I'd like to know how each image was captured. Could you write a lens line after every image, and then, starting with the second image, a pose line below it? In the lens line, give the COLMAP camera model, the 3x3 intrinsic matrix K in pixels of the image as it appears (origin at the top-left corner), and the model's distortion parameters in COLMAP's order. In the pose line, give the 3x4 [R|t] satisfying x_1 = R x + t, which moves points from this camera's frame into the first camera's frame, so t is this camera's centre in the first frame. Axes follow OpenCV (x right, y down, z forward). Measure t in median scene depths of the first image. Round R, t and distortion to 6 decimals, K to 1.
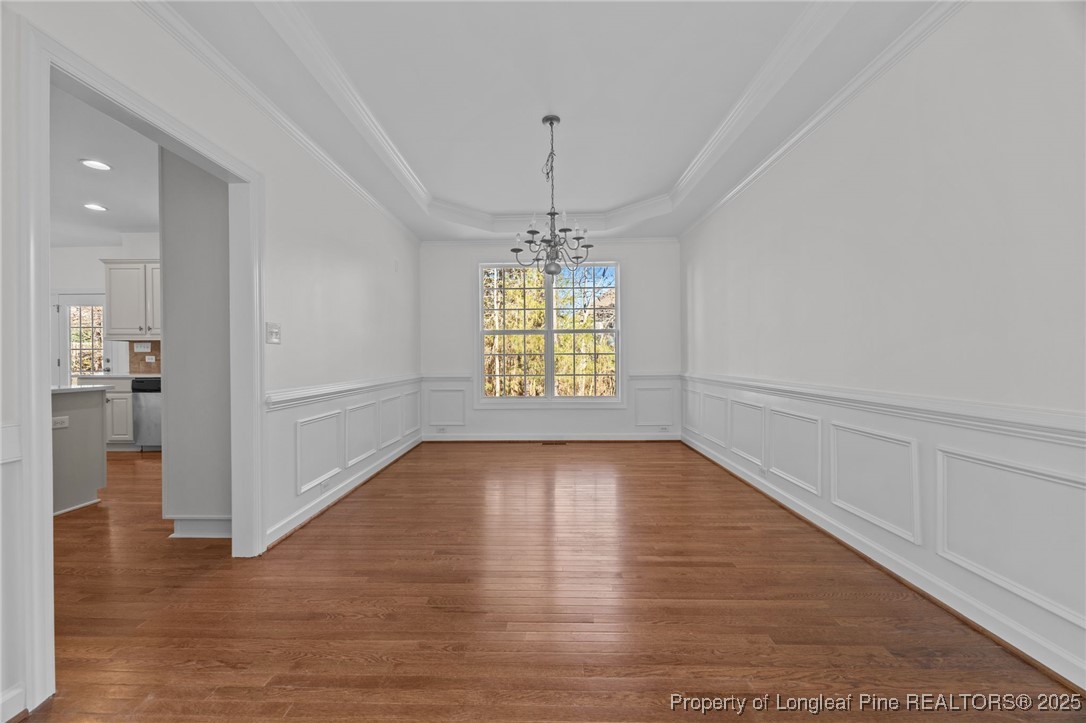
lens RADIAL K [[410.4, 0, 538.0], [0, 410.4, 358.3], [0, 0, 1]] dist [-0.002441, -0.000278]
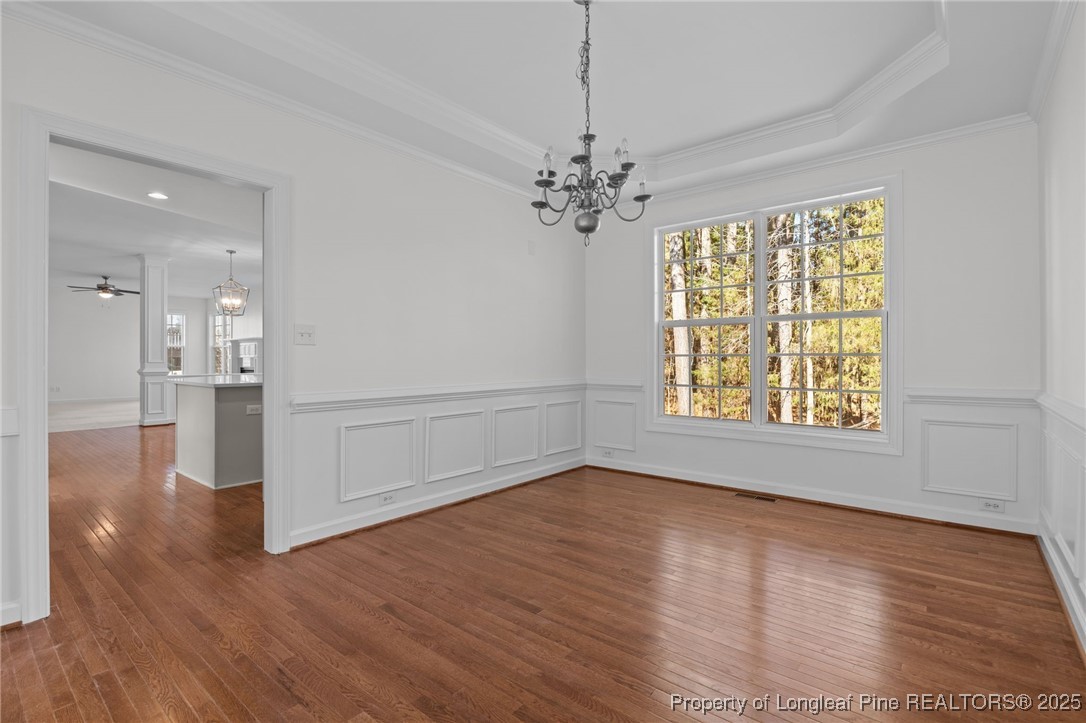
lens RADIAL K [[510.4, 0, 540.8], [0, 510.4, 357.6], [0, 0, 1]] dist [-0.011129, -0.000030]
pose [[0.780125, 0.004598, -0.625607, 0.273113], [-0.005743, 0.999983, 0.000189, -0.003847], [0.625597, 0.003445, 0.780139, 0.190918]]
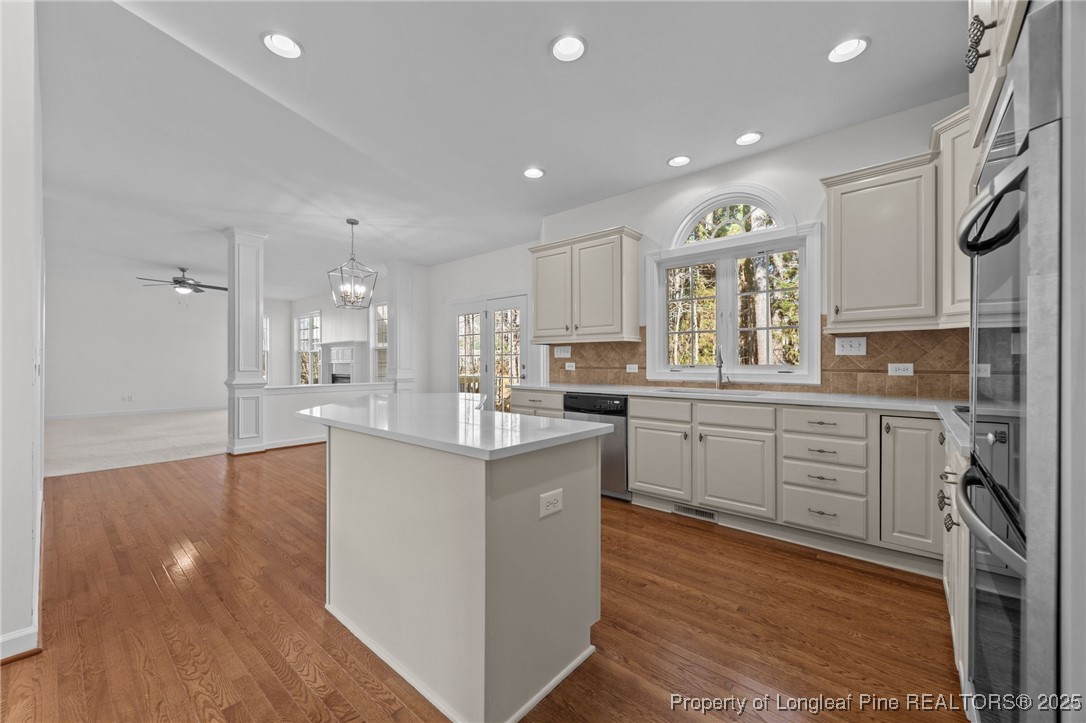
lens RADIAL K [[426.6, 0, 543.0], [0, 426.6, 361.5], [0, 0, 1]] dist [0.000367, 0.000054]
pose [[0.772762, 0.004105, -0.634682, -0.484718], [-0.005596, 0.999984, -0.000345, -0.007642], [0.634671, 0.003818, 0.772773, 0.336817]]
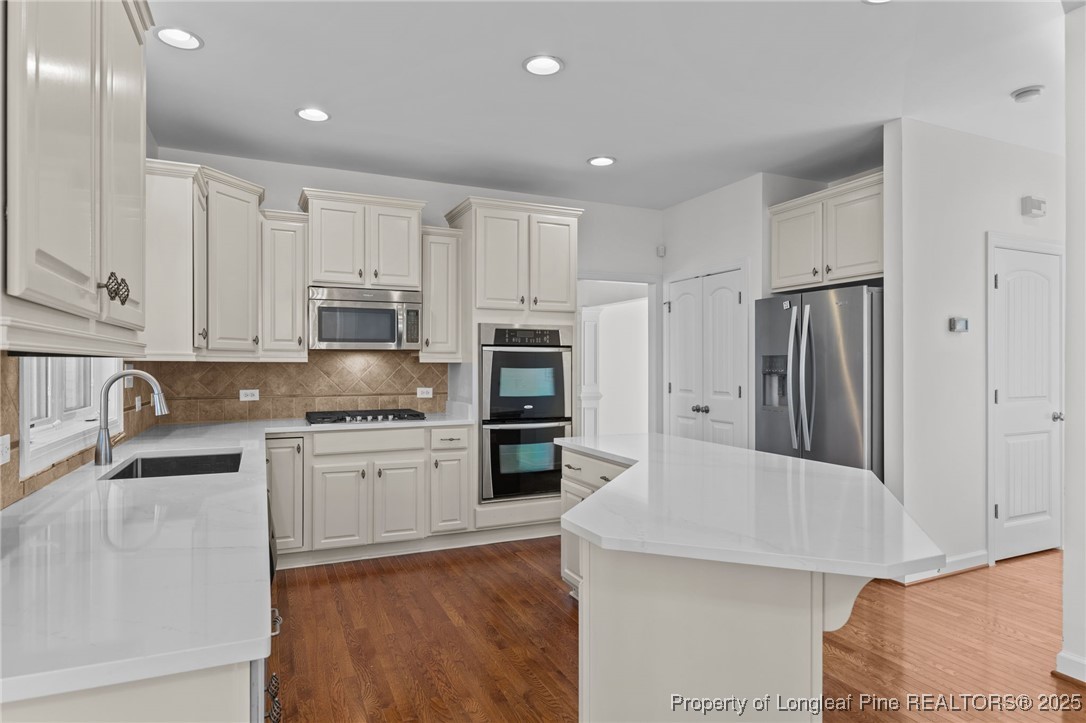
lens RADIAL K [[608.4, 0, 543.3], [0, 608.4, 365.7], [0, 0, 1]] dist [-0.002351, -0.001085]
pose [[-0.435288, 0.004199, 0.900282, -1.270976], [0.006642, 0.999977, -0.001452, -0.037789], [-0.900267, 0.005348, -0.435305, 0.946035]]
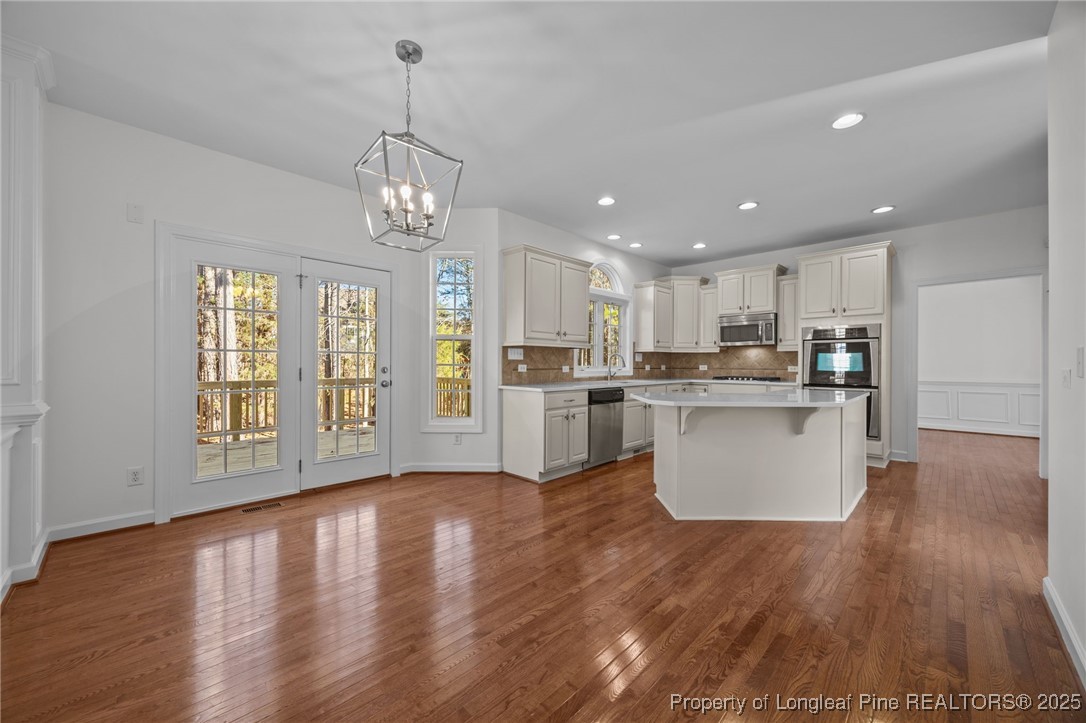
lens RADIAL K [[415.2, 0, 538.3], [0, 415.2, 362.4], [0, 0, 1]] dist [-0.000816, -0.000038]
pose [[0.687944, 0.010228, 0.725692, -1.638457], [-0.003950, 0.999939, -0.010348, -0.001387], [-0.725753, 0.004252, 0.687942, 0.420753]]
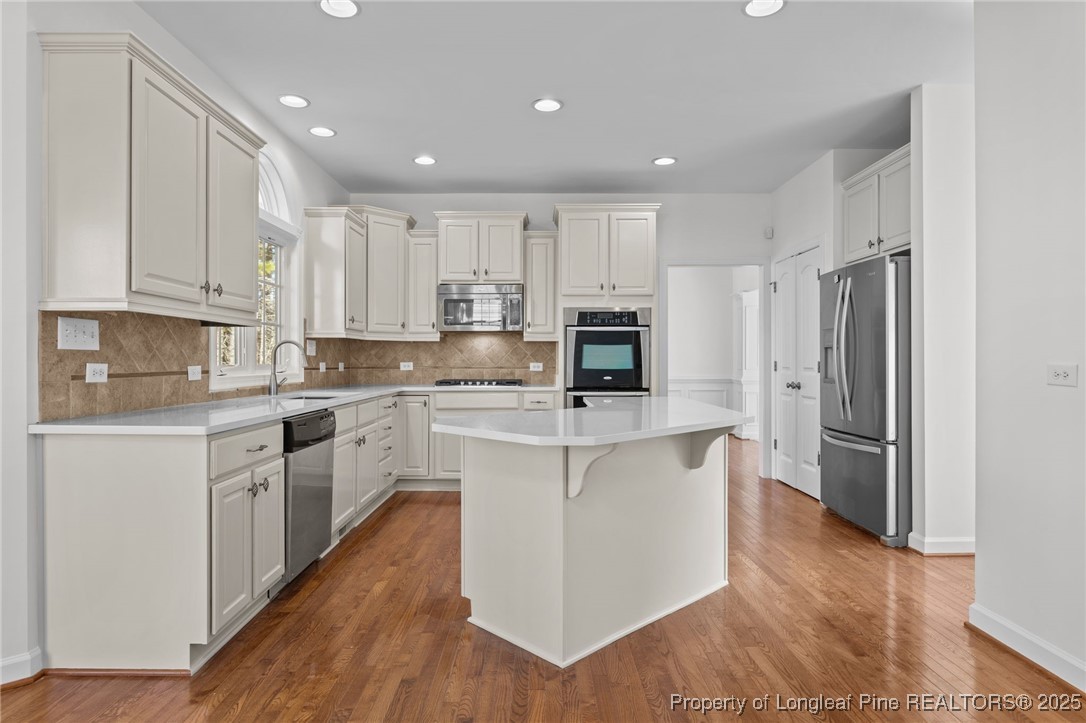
lens RADIAL K [[618.0, 0, 543.0], [0, 618.0, 361.5], [0, 0, 1]] dist [-0.015272, 0.000107]
pose [[-0.027880, 0.004212, 0.999602, -1.514942], [0.005601, 0.999976, -0.004057, -0.003355], [-0.999596, 0.005485, -0.027903, 0.717817]]
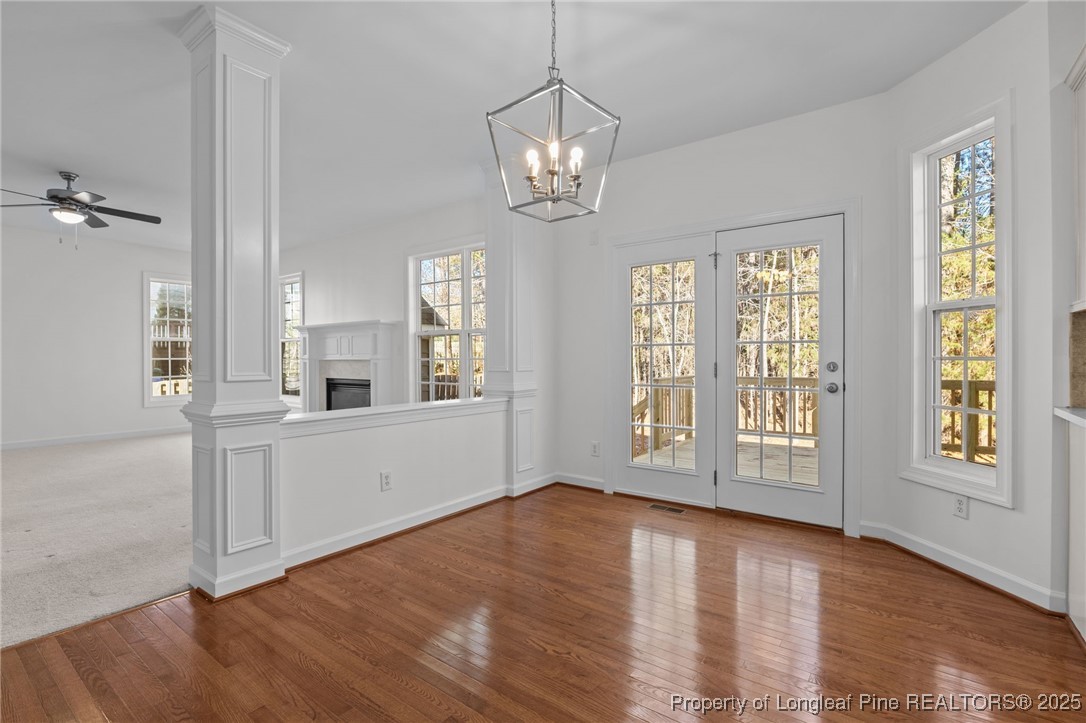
lens RADIAL K [[510.4, 0, 540.8], [0, 510.4, 357.6], [0, 0, 1]] dist [-0.011129, -0.000030]
pose [[0.810381, 0.002622, -0.585897, -1.179627], [-0.003938, 0.999992, -0.000971, -0.003288], [0.585889, 0.003095, 0.810385, 0.453354]]
